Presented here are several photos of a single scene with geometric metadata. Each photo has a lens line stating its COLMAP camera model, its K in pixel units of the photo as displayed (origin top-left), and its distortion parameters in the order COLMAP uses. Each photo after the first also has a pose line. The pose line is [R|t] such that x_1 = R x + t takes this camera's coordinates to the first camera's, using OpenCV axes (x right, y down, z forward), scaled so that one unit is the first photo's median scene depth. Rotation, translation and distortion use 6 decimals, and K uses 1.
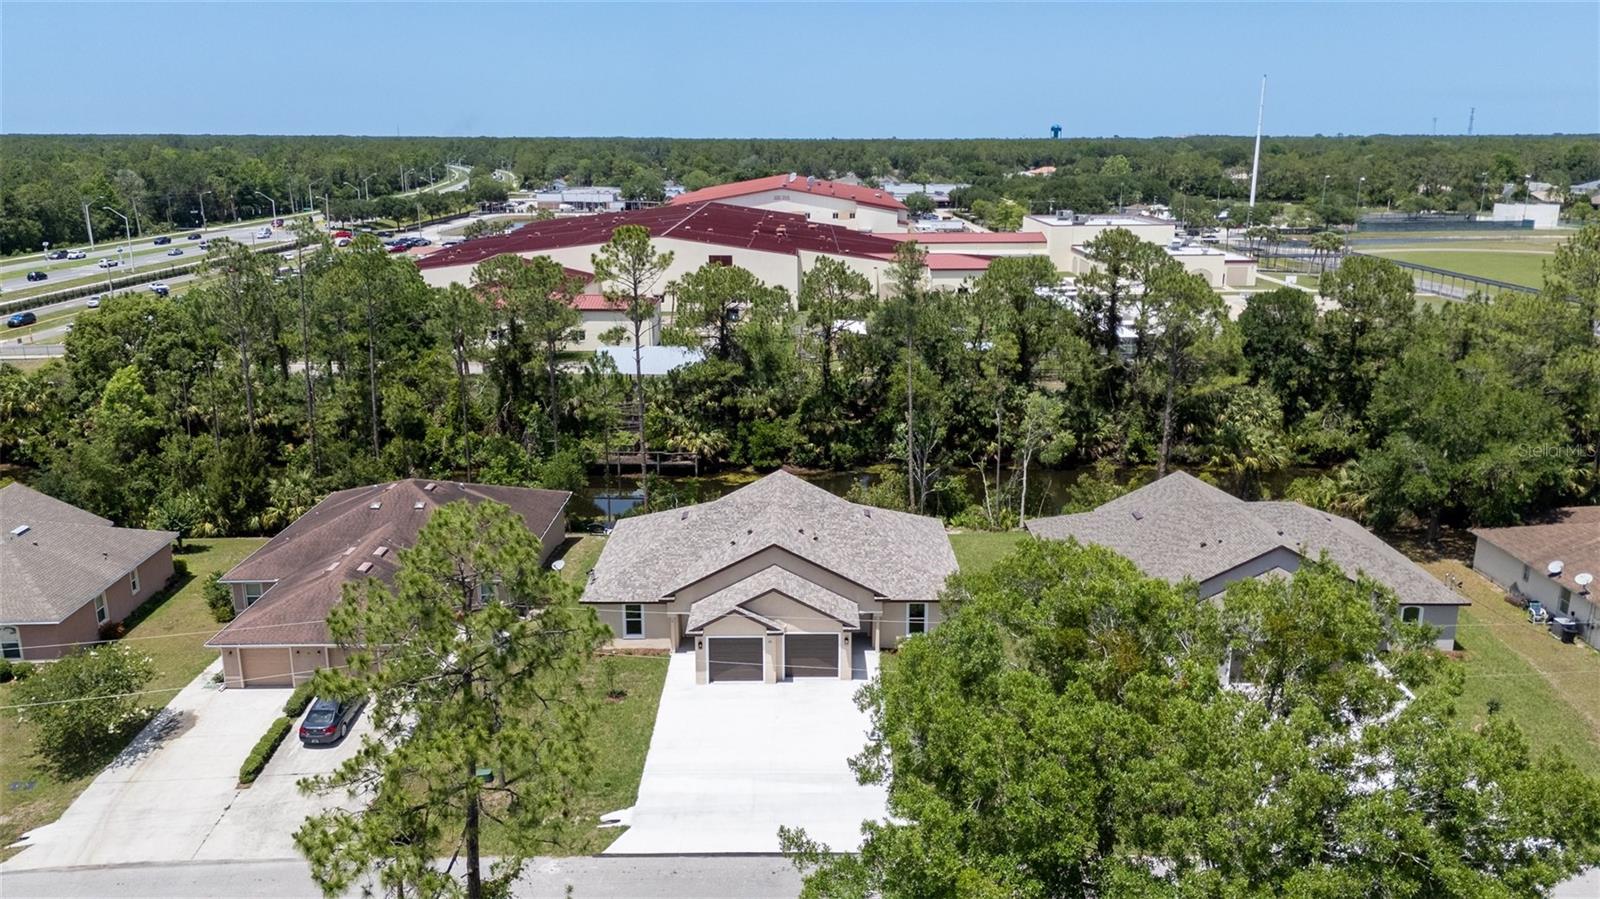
lens RADIAL K [[1193.4, 0, 800.0], [0, 1193.4, 449.5], [0, 0, 1]] dist [0.000490, -0.003827]
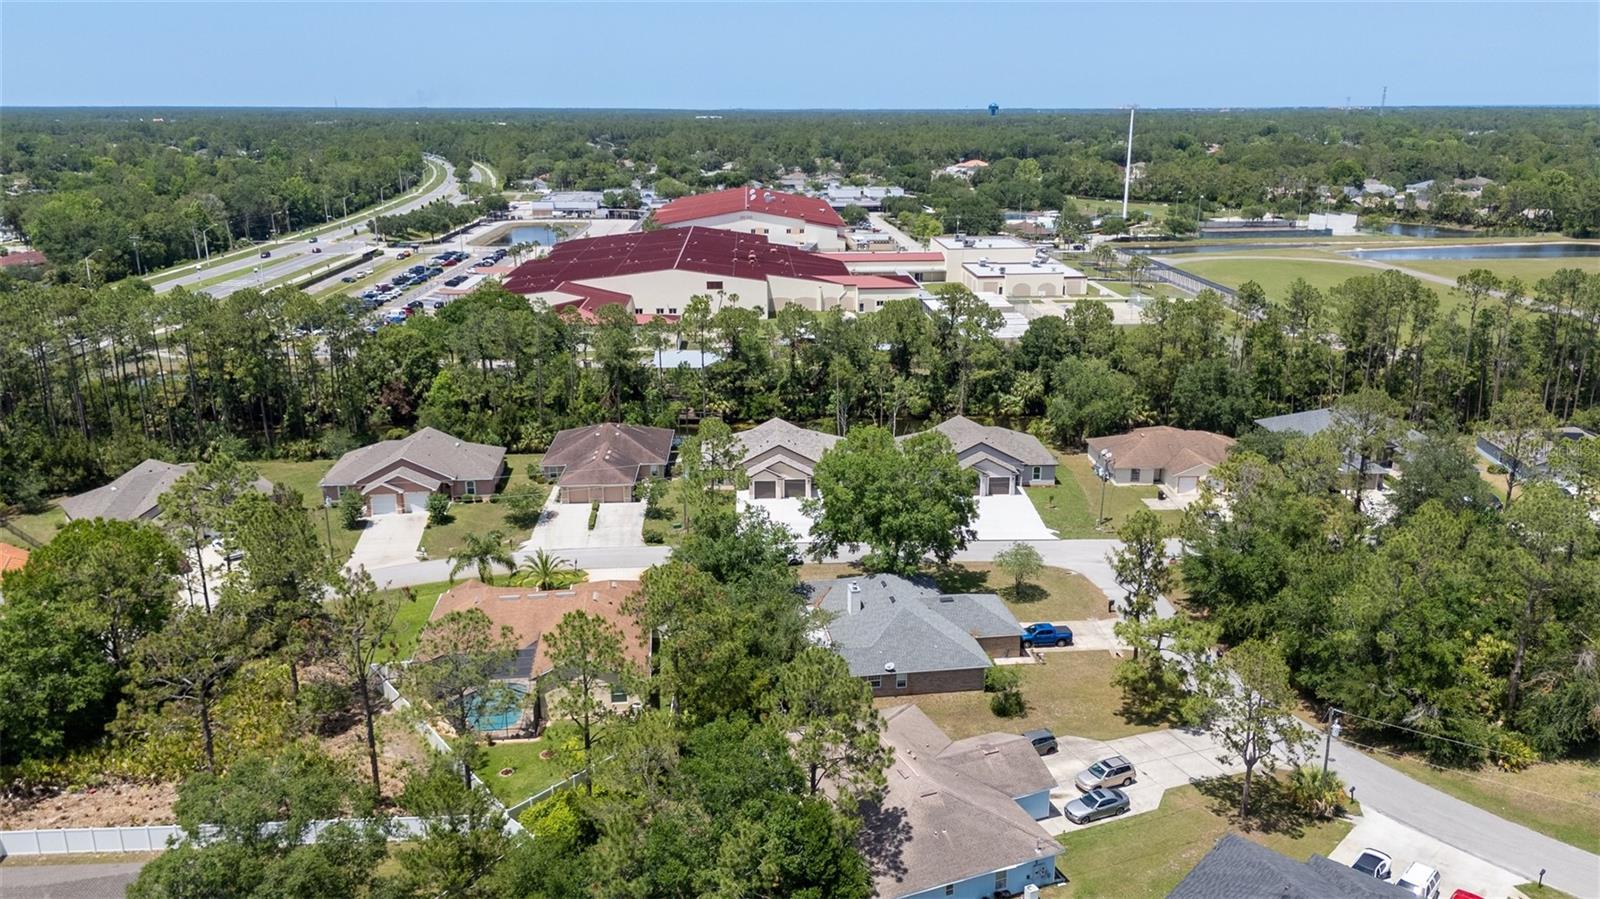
lens RADIAL K [[1193.4, 0, 800.0], [0, 1193.4, 449.5], [0, 0, 1]] dist [0.000490, -0.003827]
pose [[0.998979, -0.014155, 0.042909, -0.045068], [0.013110, 0.999613, 0.024522, 0.015635], [-0.043239, -0.023935, 0.998778, -0.777019]]
